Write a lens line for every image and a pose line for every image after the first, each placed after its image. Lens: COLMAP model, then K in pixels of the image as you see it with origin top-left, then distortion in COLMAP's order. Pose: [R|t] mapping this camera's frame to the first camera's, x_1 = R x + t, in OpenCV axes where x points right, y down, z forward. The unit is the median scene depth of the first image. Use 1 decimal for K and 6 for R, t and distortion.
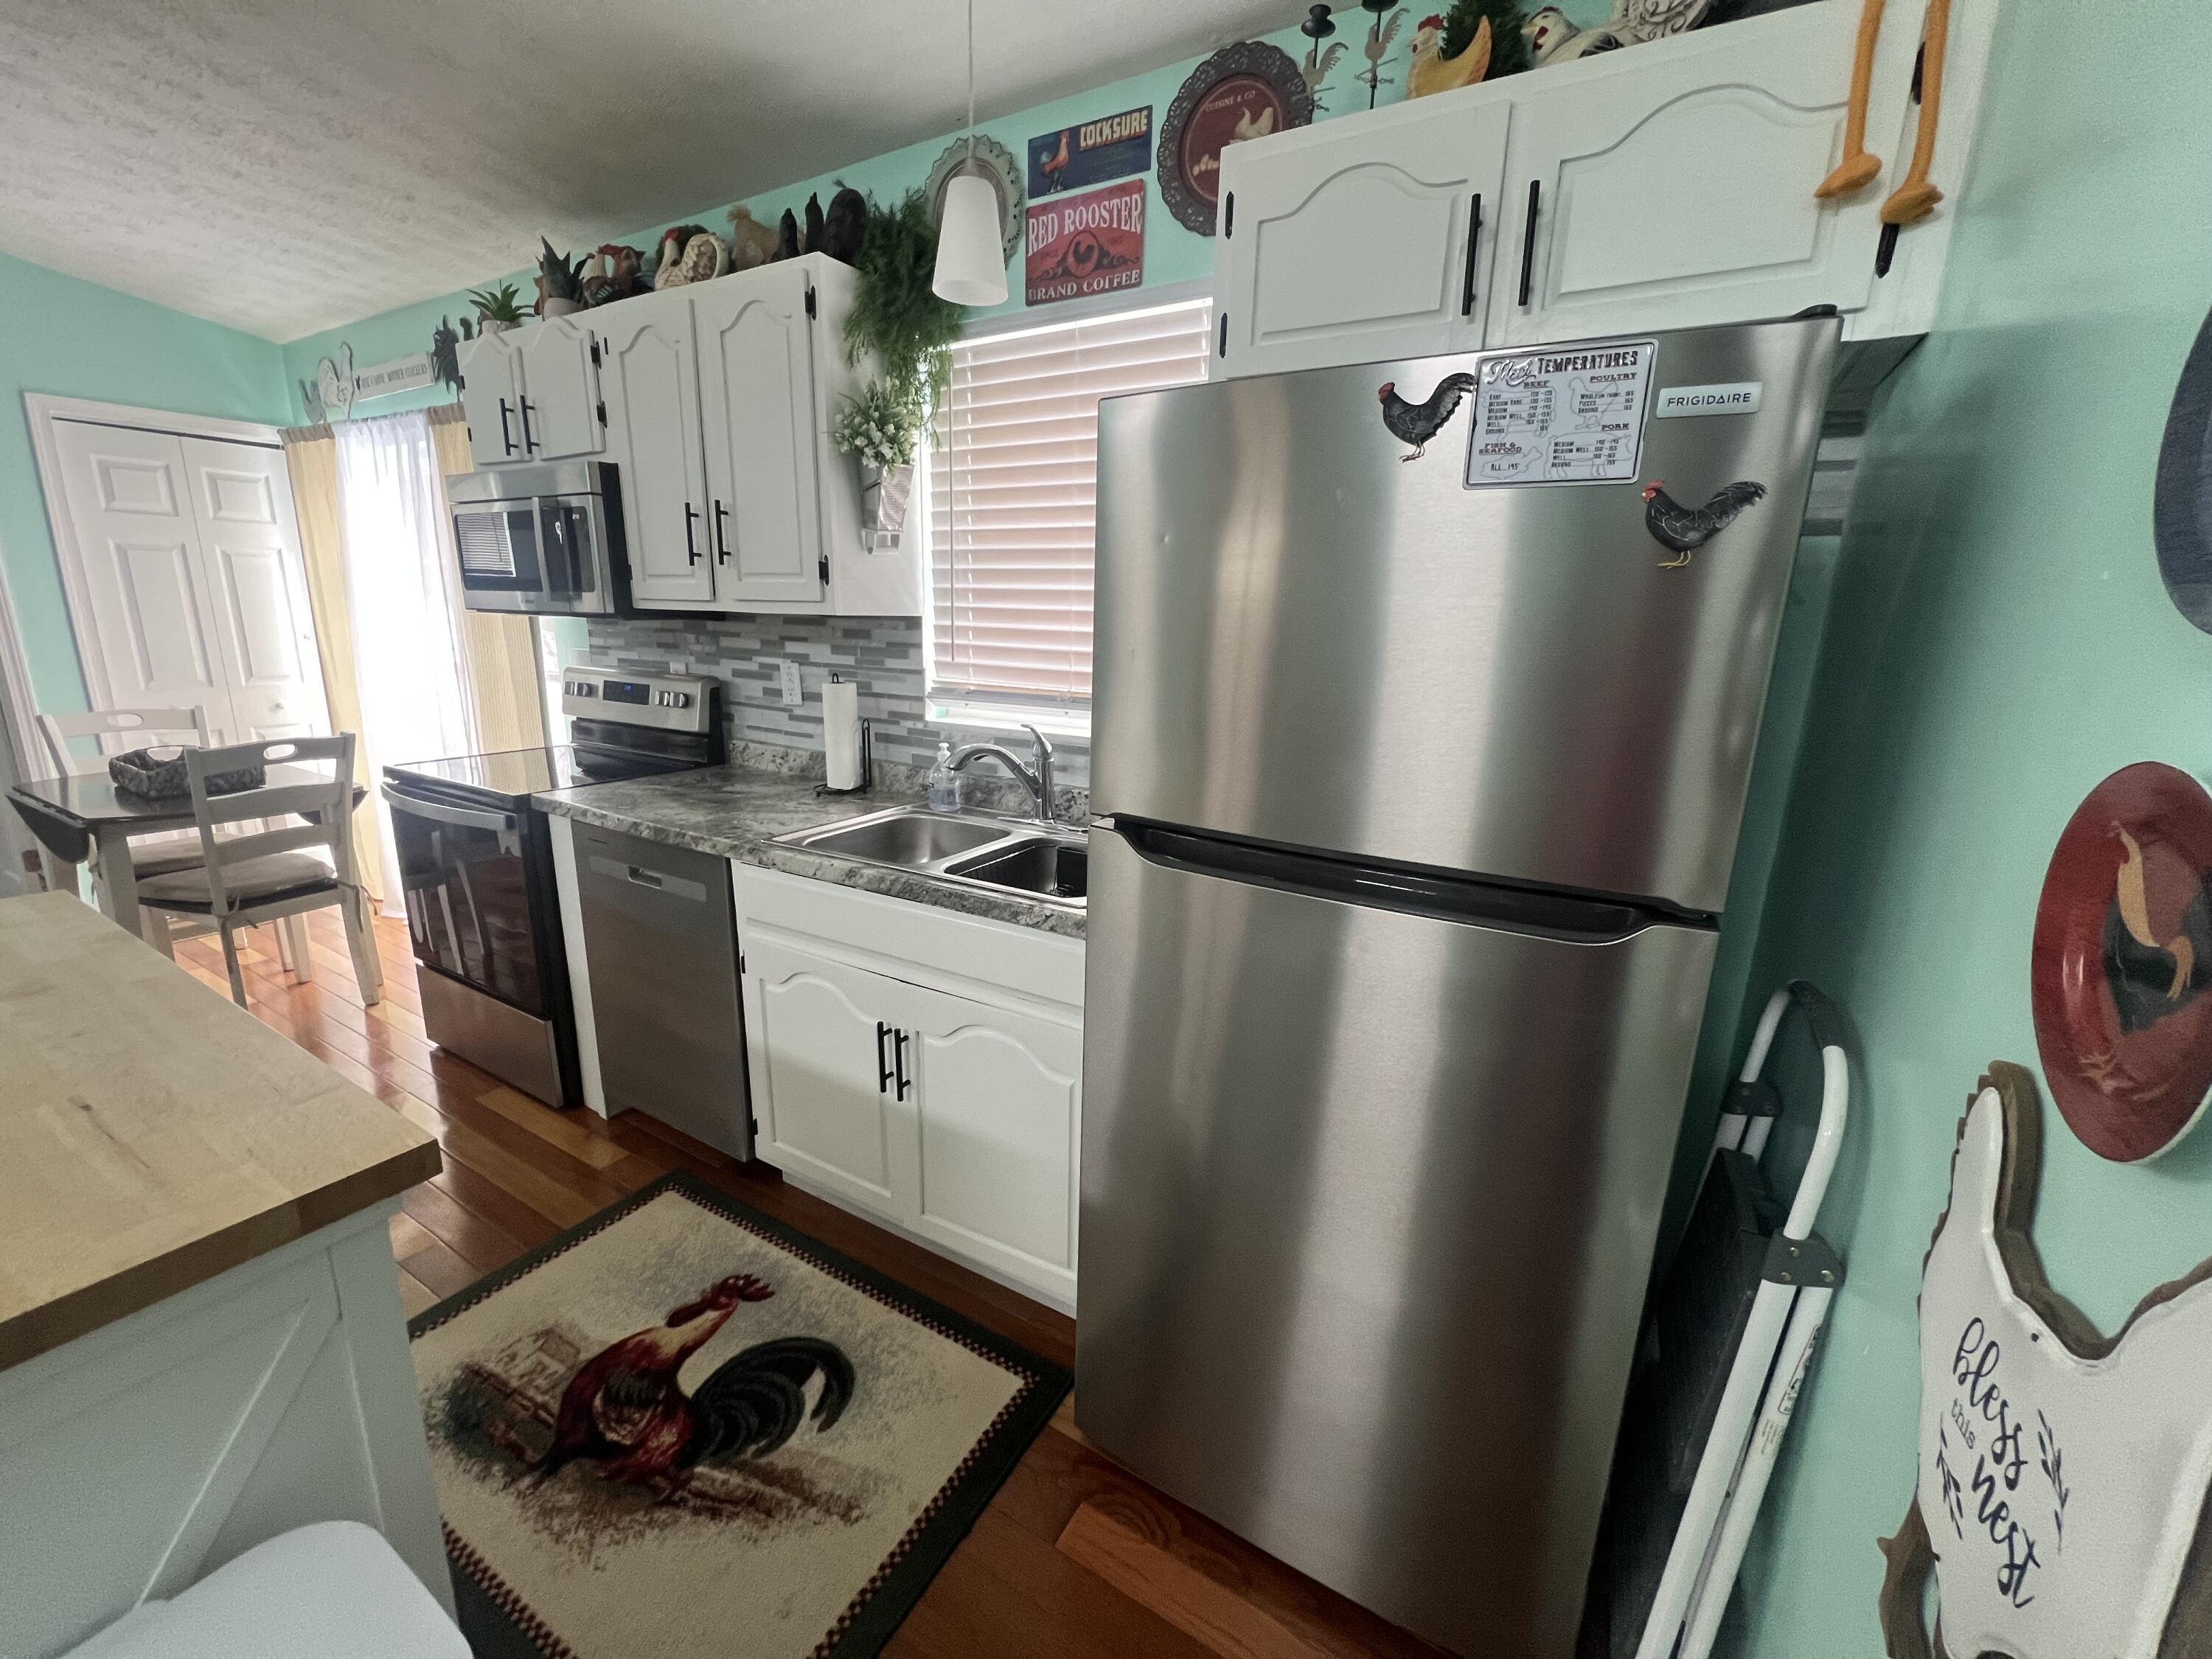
lens RADIAL K [[883.6, 0, 1102.5], [0, 883.6, 824.0], [0, 0, 1]] dist [-0.000934, -0.000019]
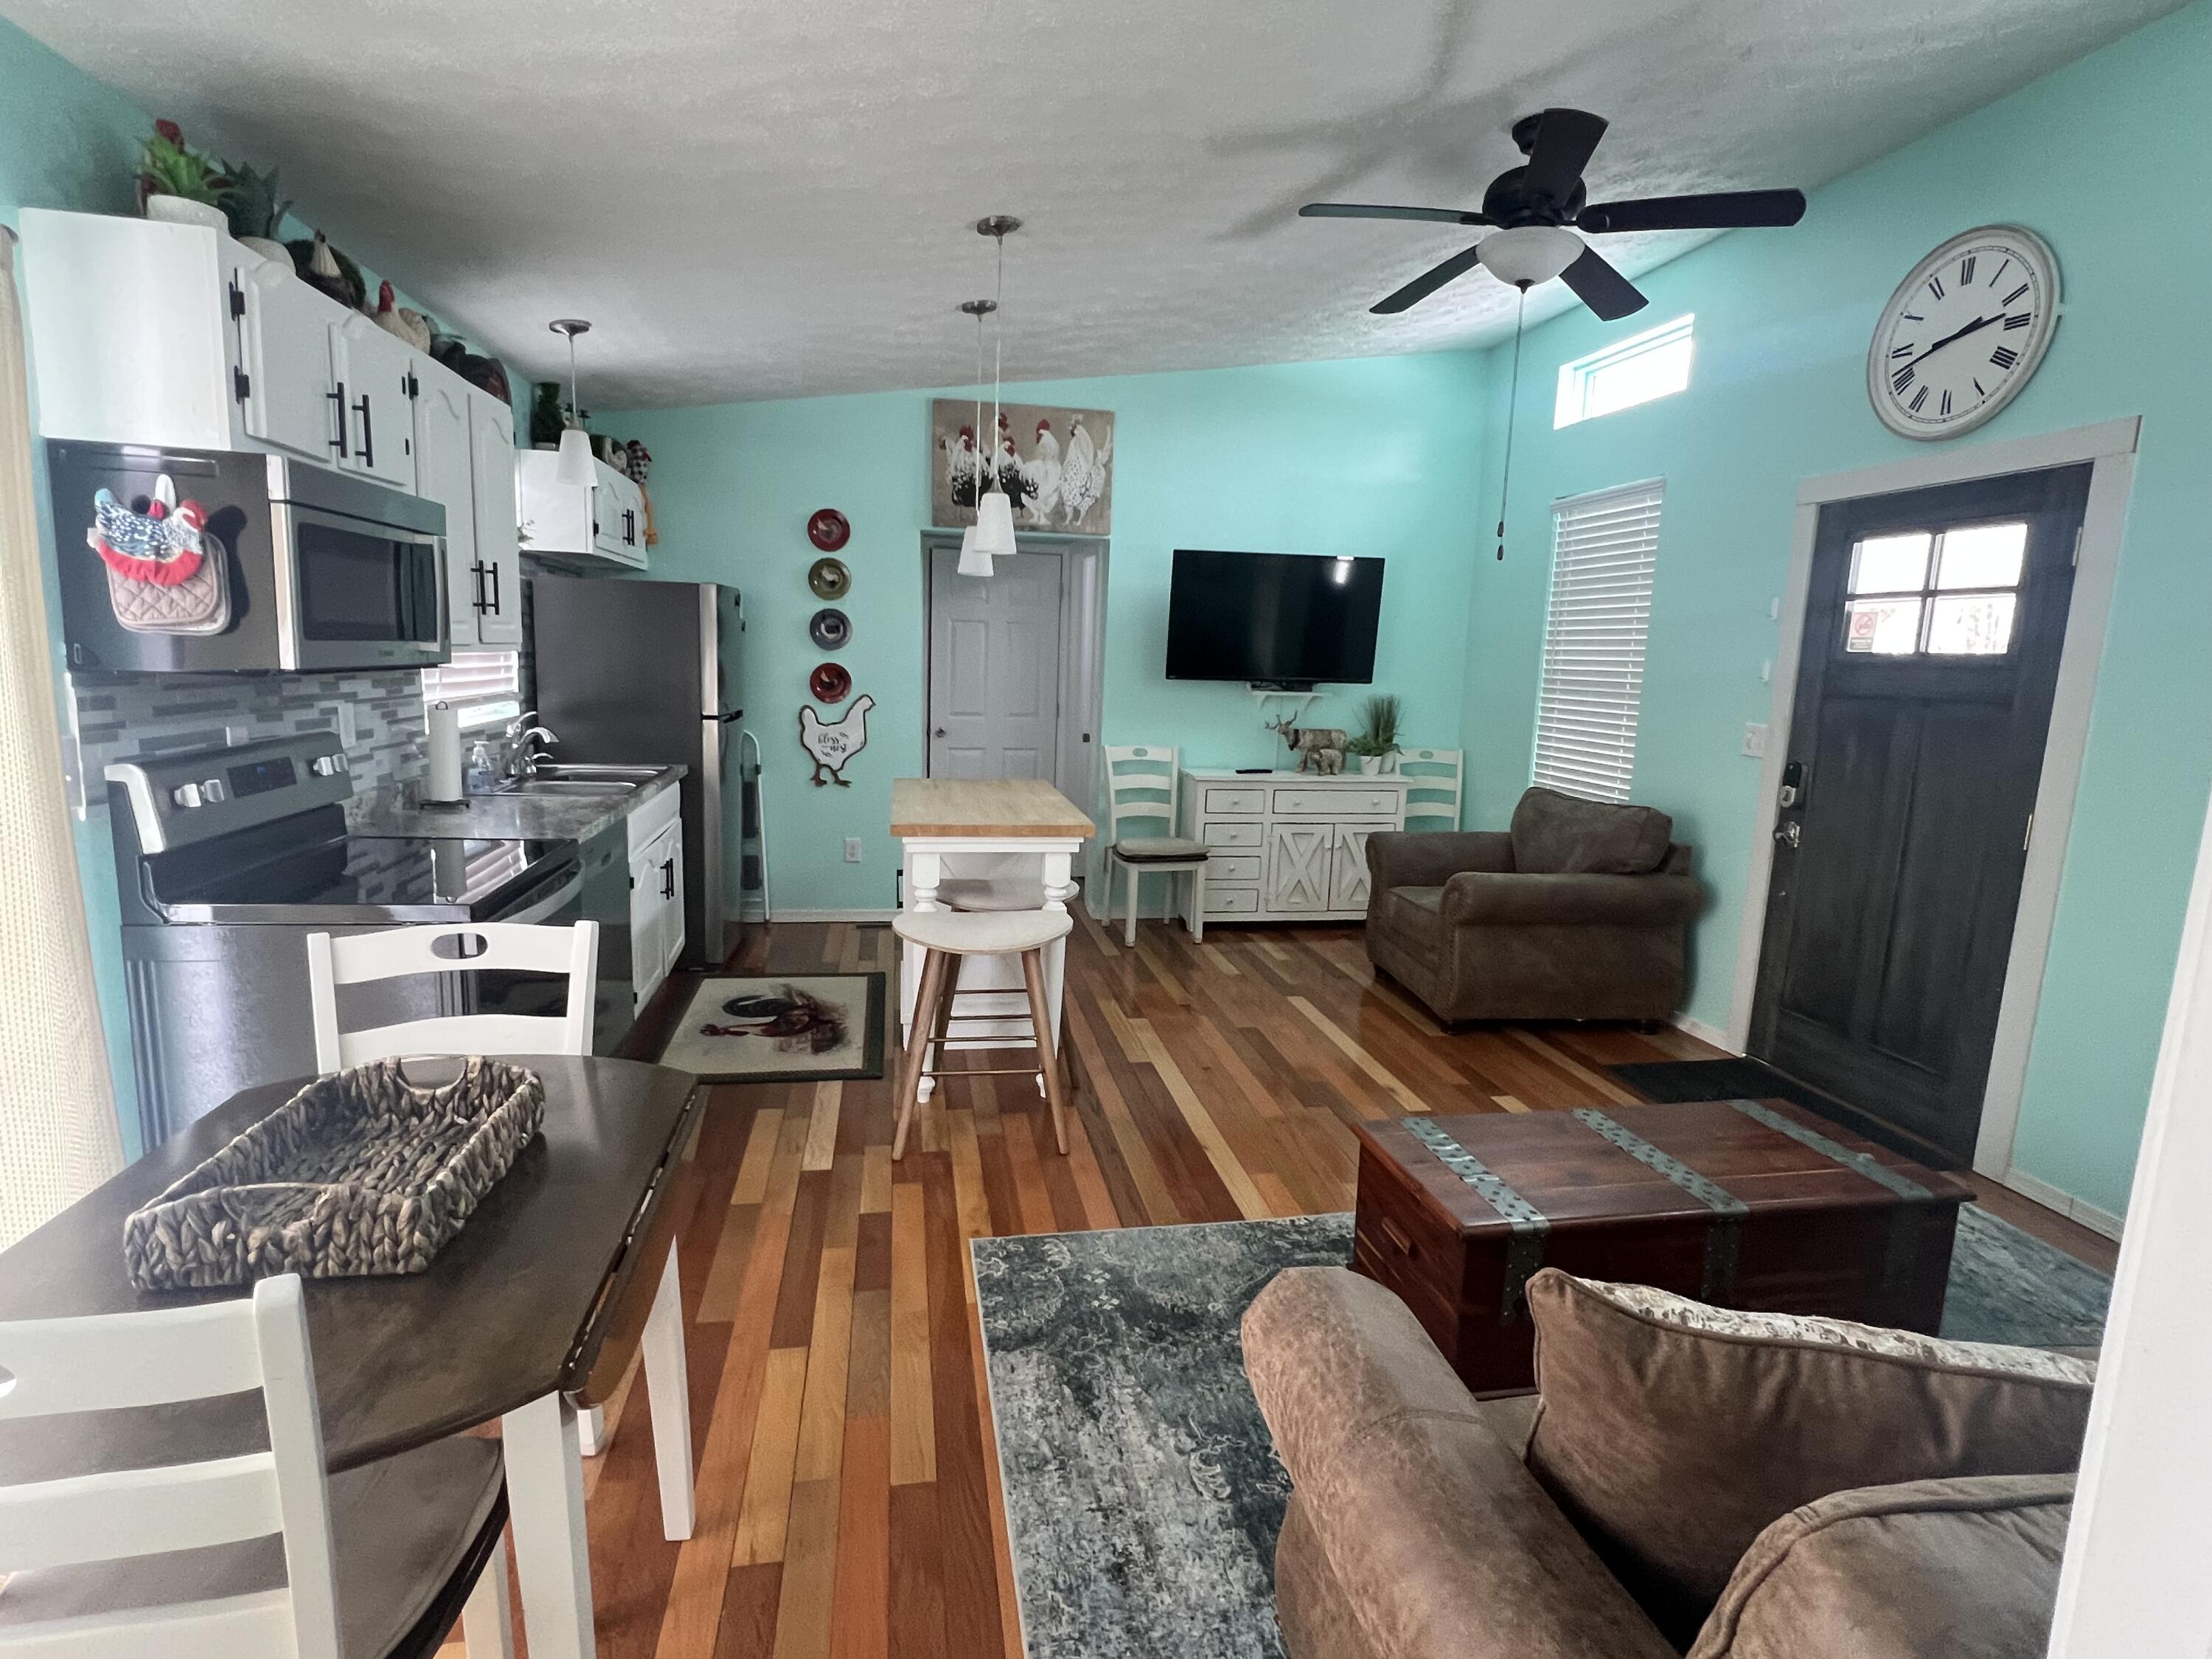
lens RADIAL K [[1105.9, 0, 1097.2], [0, 1105.9, 825.1], [0, 0, 1]] dist [-0.000705, -0.000893]
pose [[-0.650318, -0.164400, 0.741660, -1.783735], [0.127664, 0.938766, 0.320032, -0.338389], [-0.748858, 0.302806, -0.589508, 1.146131]]
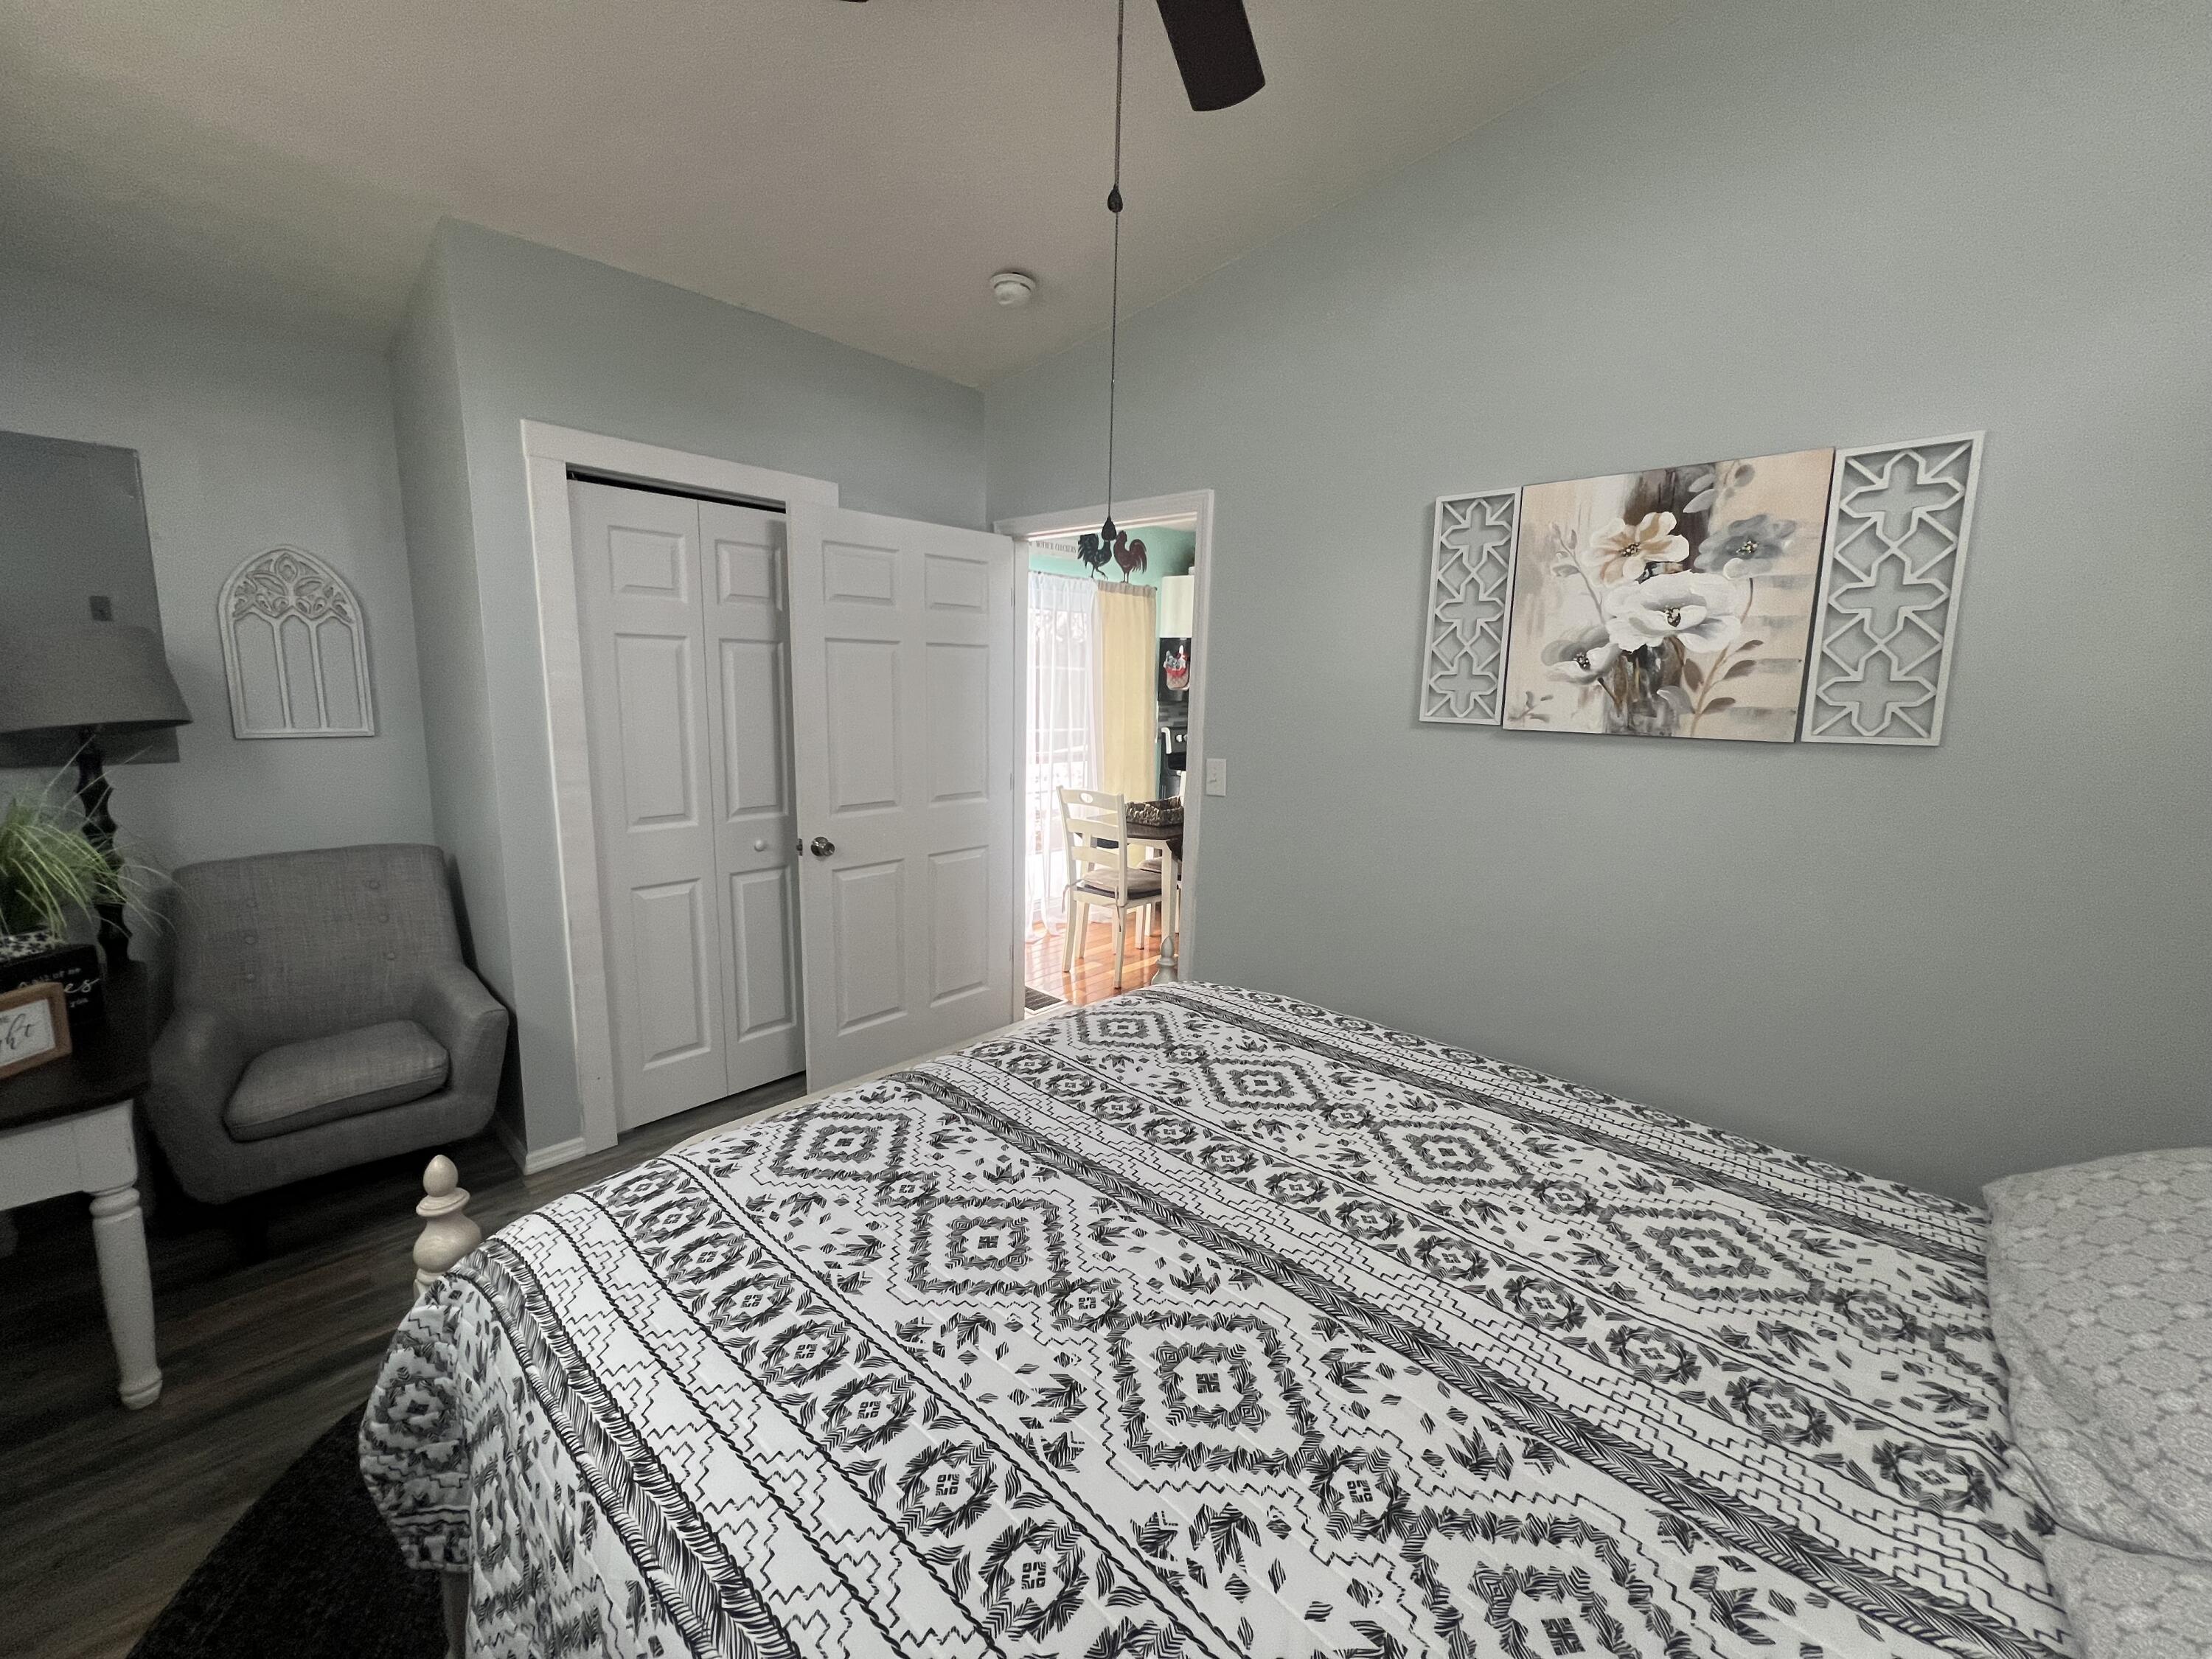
lens RADIAL K [[883.6, 0, 1102.5], [0, 883.6, 824.0], [0, 0, 1]] dist [-0.000934, -0.000019]
pose [[0.215028, -0.178066, 0.960237, -2.955665], [0.211719, 0.968354, 0.132160, -0.307597], [-0.953382, 0.174882, 0.245923, 0.833416]]
